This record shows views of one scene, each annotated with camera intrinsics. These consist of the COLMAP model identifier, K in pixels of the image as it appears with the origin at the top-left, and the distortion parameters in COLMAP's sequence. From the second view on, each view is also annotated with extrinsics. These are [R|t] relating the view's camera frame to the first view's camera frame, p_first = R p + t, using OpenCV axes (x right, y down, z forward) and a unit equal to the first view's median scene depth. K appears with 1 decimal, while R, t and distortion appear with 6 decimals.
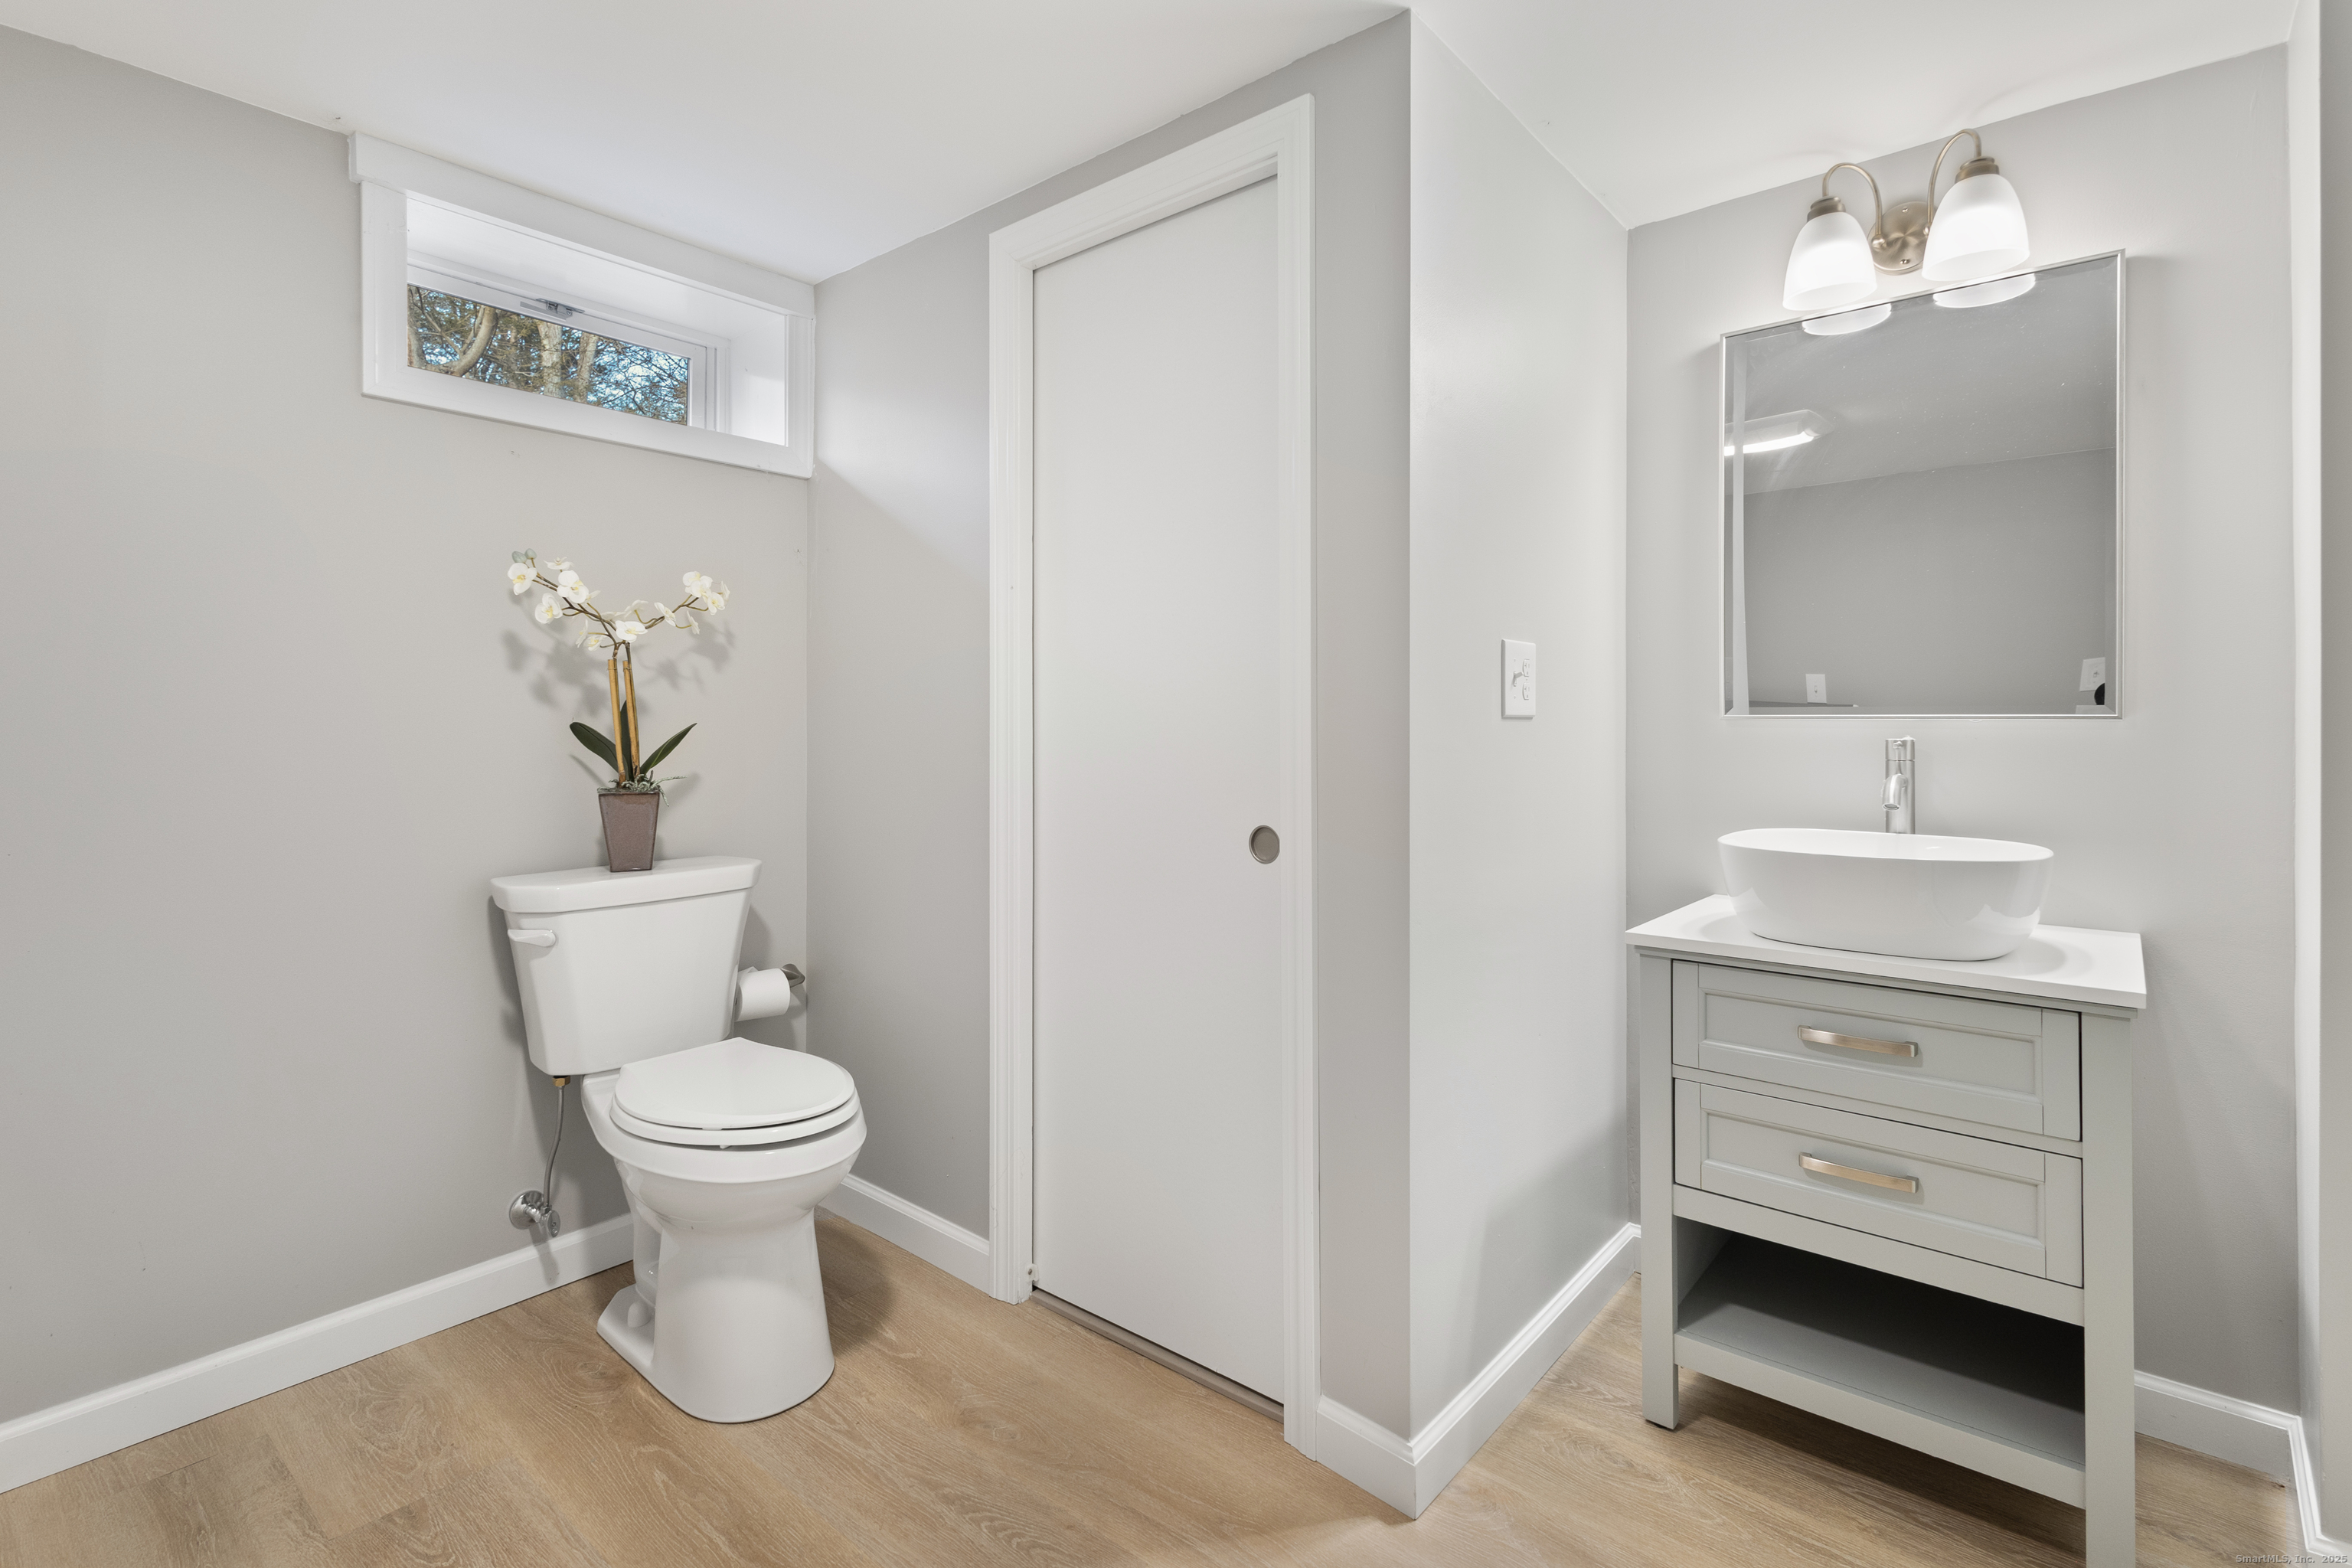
lens RADIAL K [[1103.2, 0, 1179.5], [0, 1103.2, 727.6], [0, 0, 1]] dist [0.001869, 0.000189]
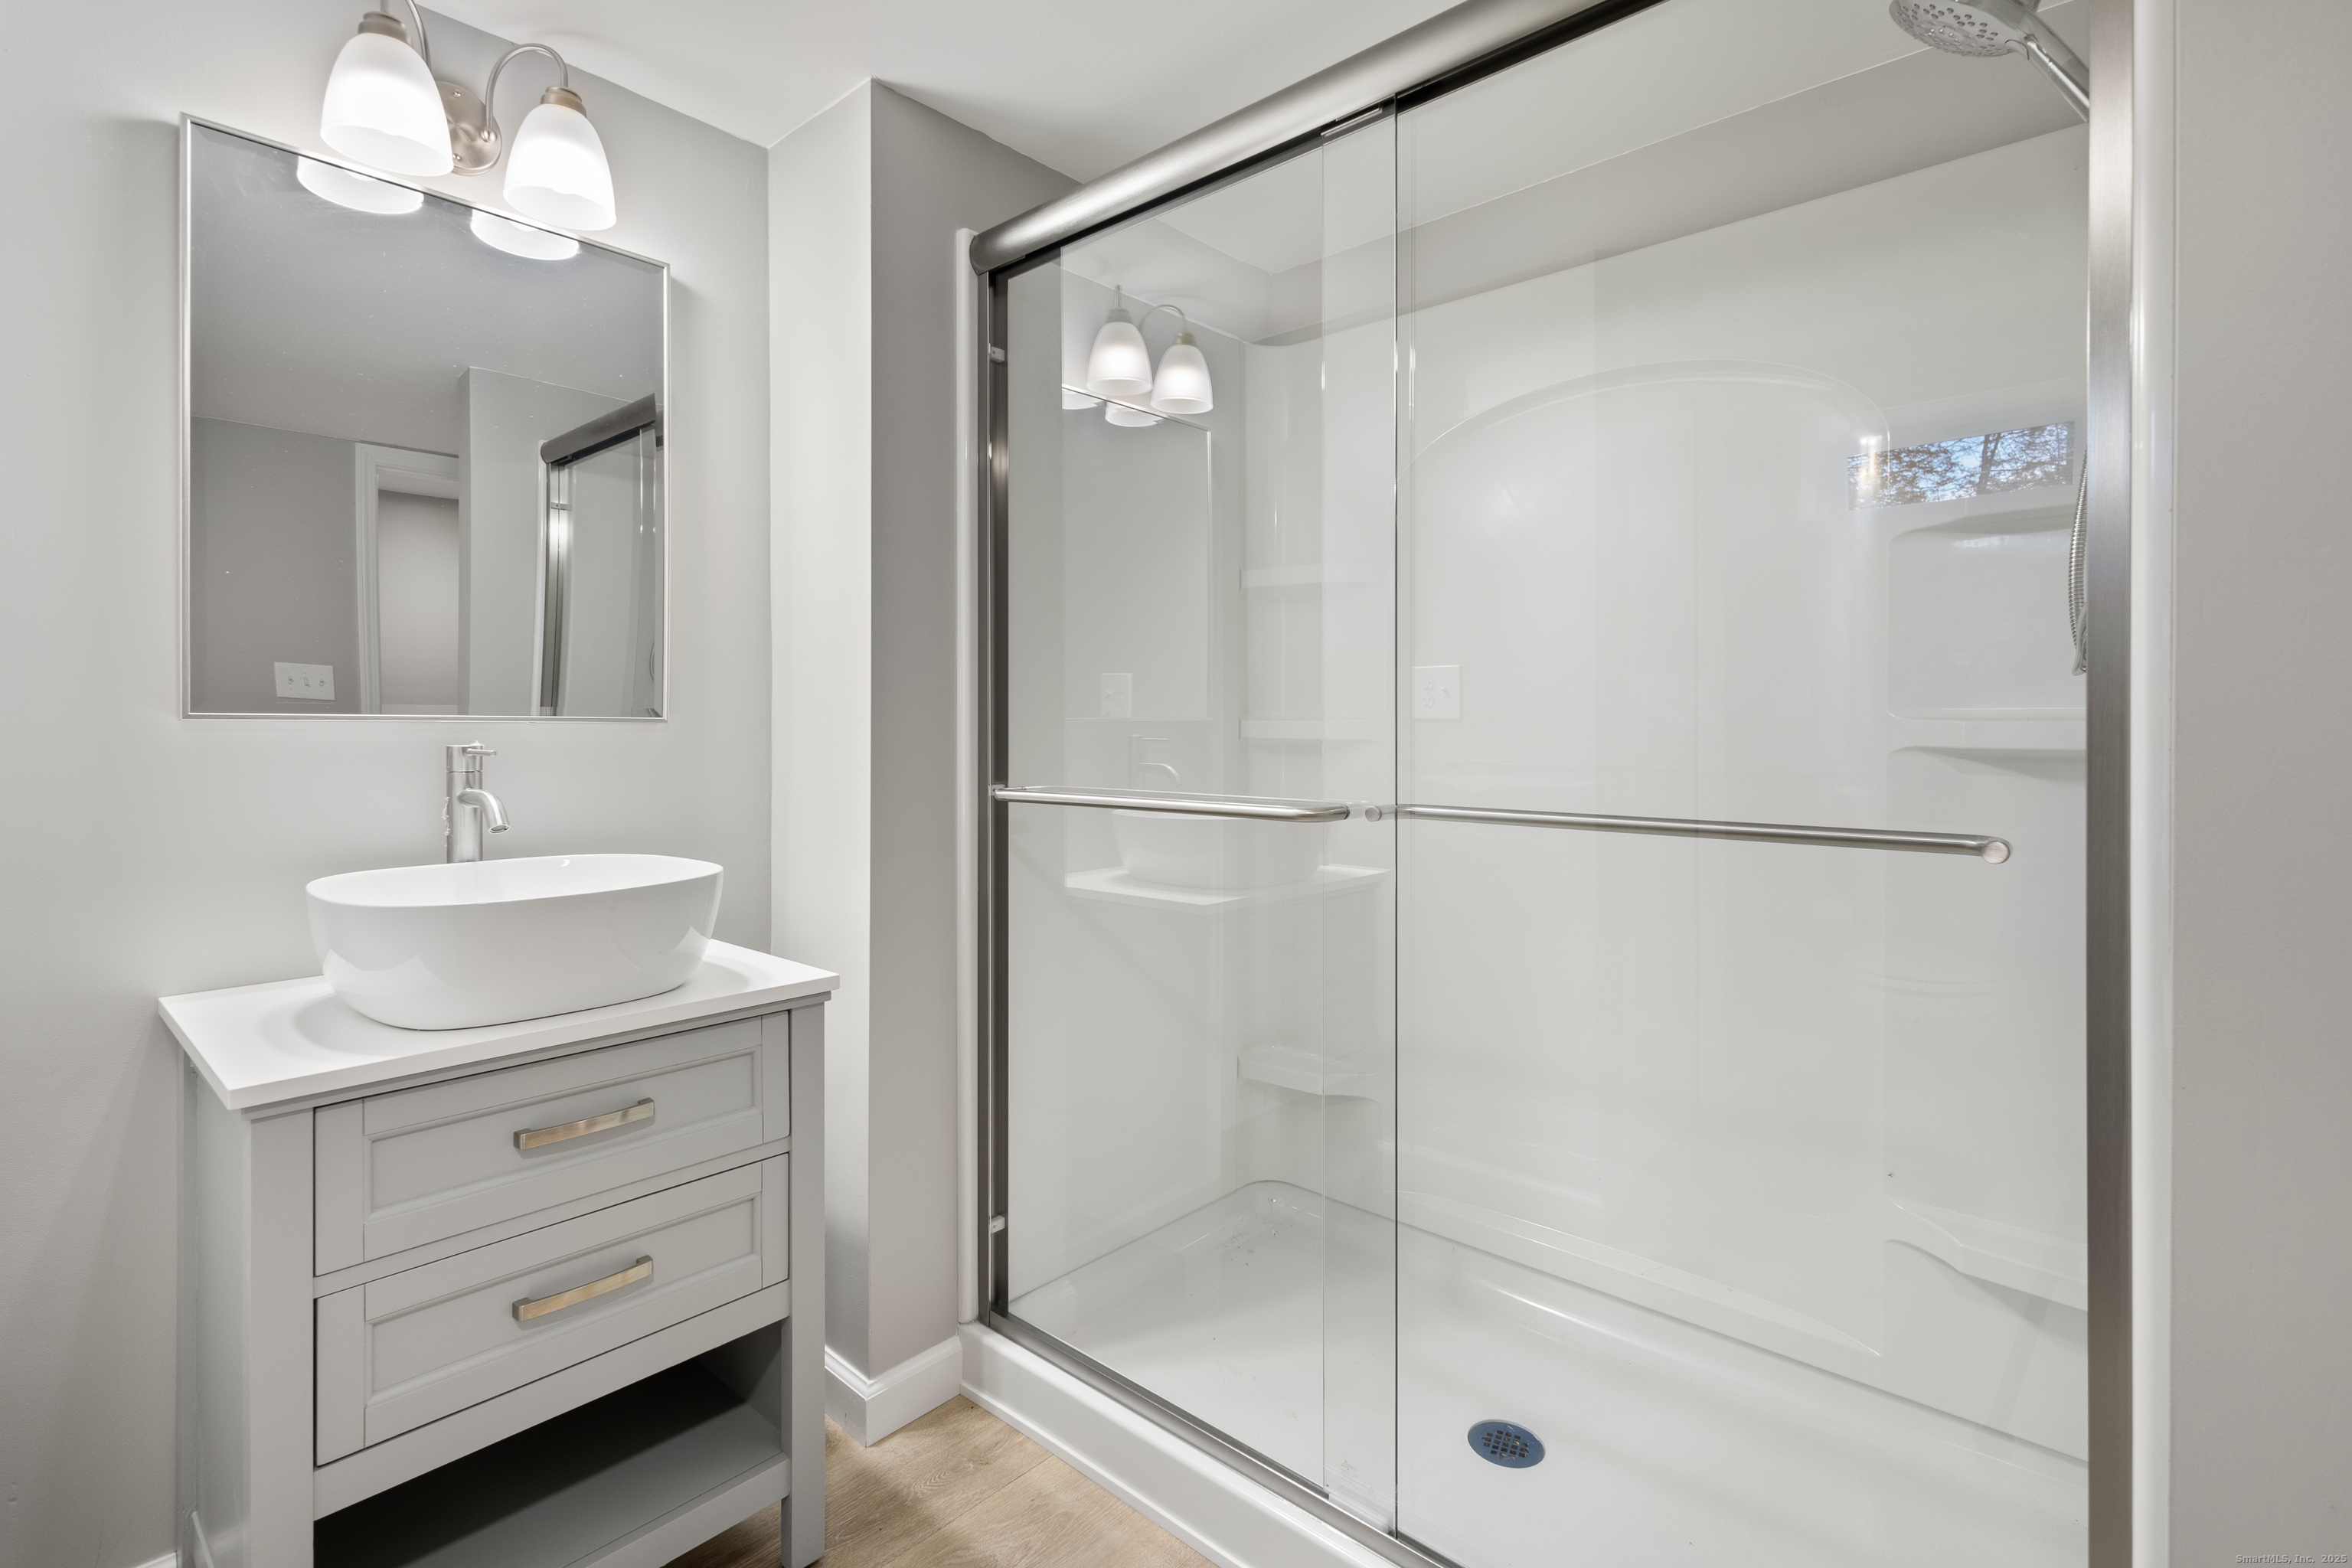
lens RADIAL K [[1103.2, 0, 1179.5], [0, 1103.2, 727.6], [0, 0, 1]] dist [0.001869, 0.000189]
pose [[0.028772, -0.001731, 0.999585, -0.147284], [0.002721, 0.999995, 0.001654, -0.002419], [-0.999582, 0.002672, 0.028776, 0.468926]]
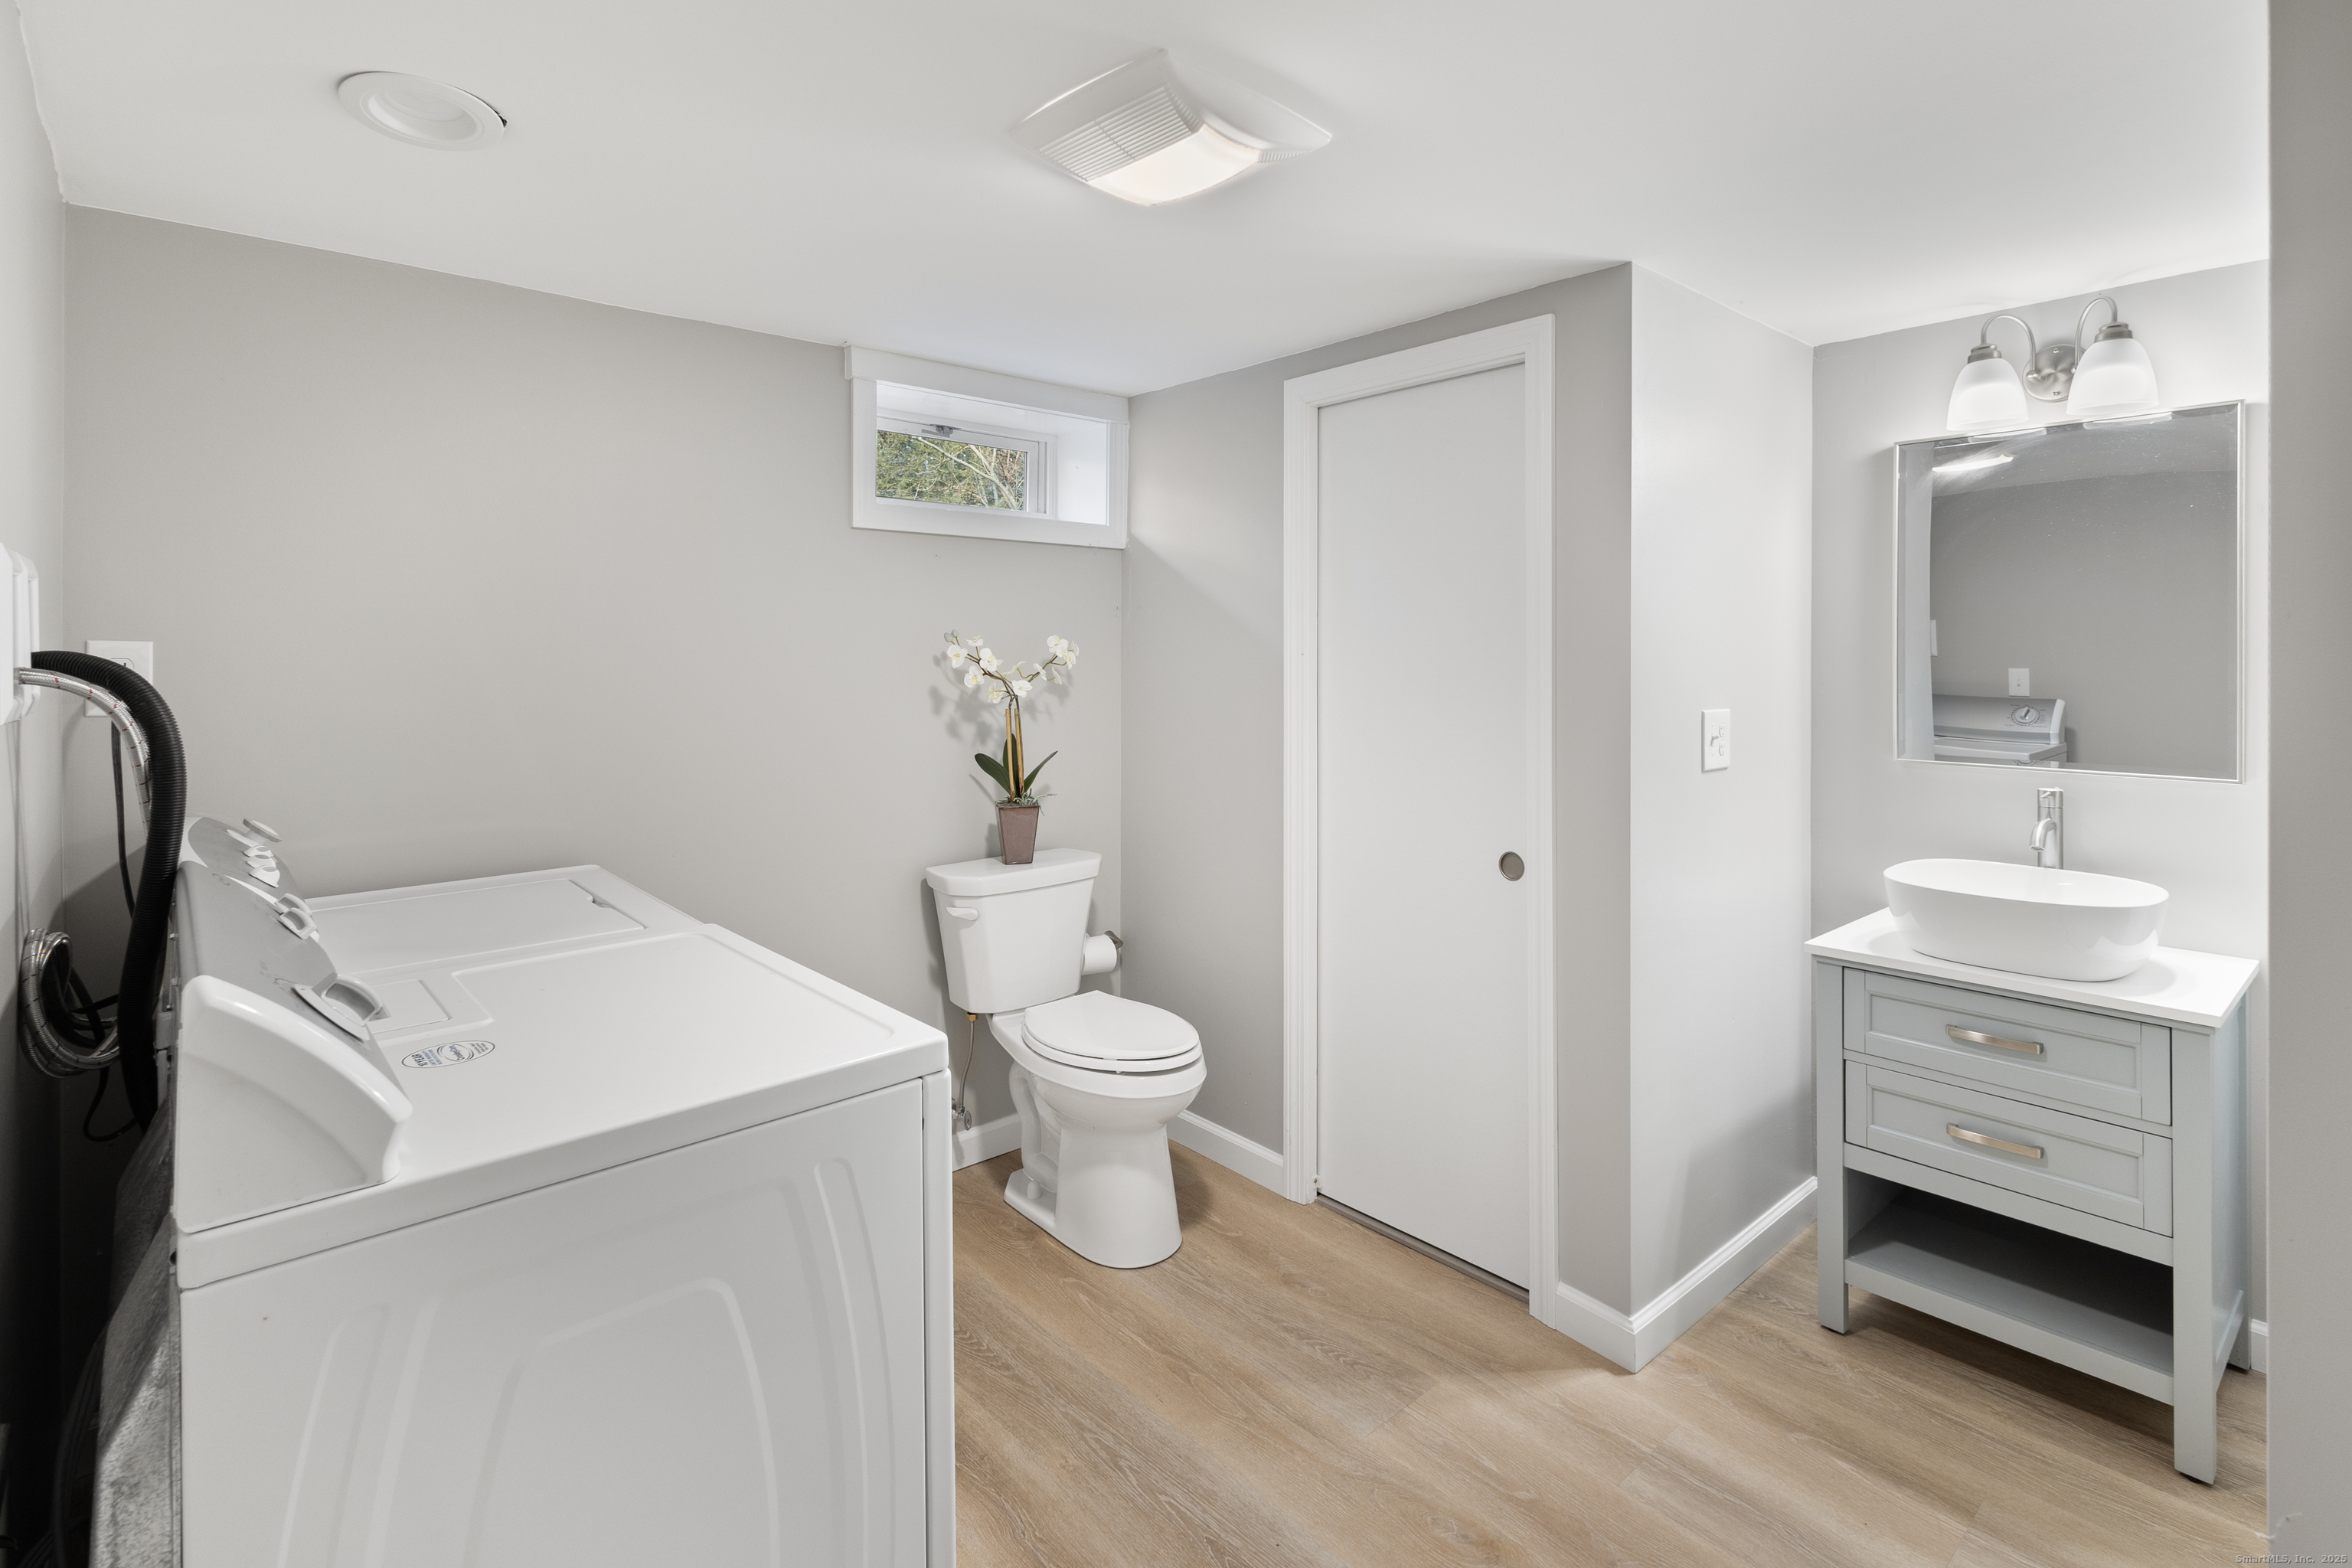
lens RADIAL K [[1123.1, 0, 1172.9], [0, 1123.1, 664.5], [0, 0, 1]] dist [0.000920, 0.000496]
pose [[0.988495, 0.000851, -0.151254, -0.117714], [-0.000730, 0.999999, 0.000854, -0.132585], [0.151254, -0.000734, 0.988495, -0.380832]]
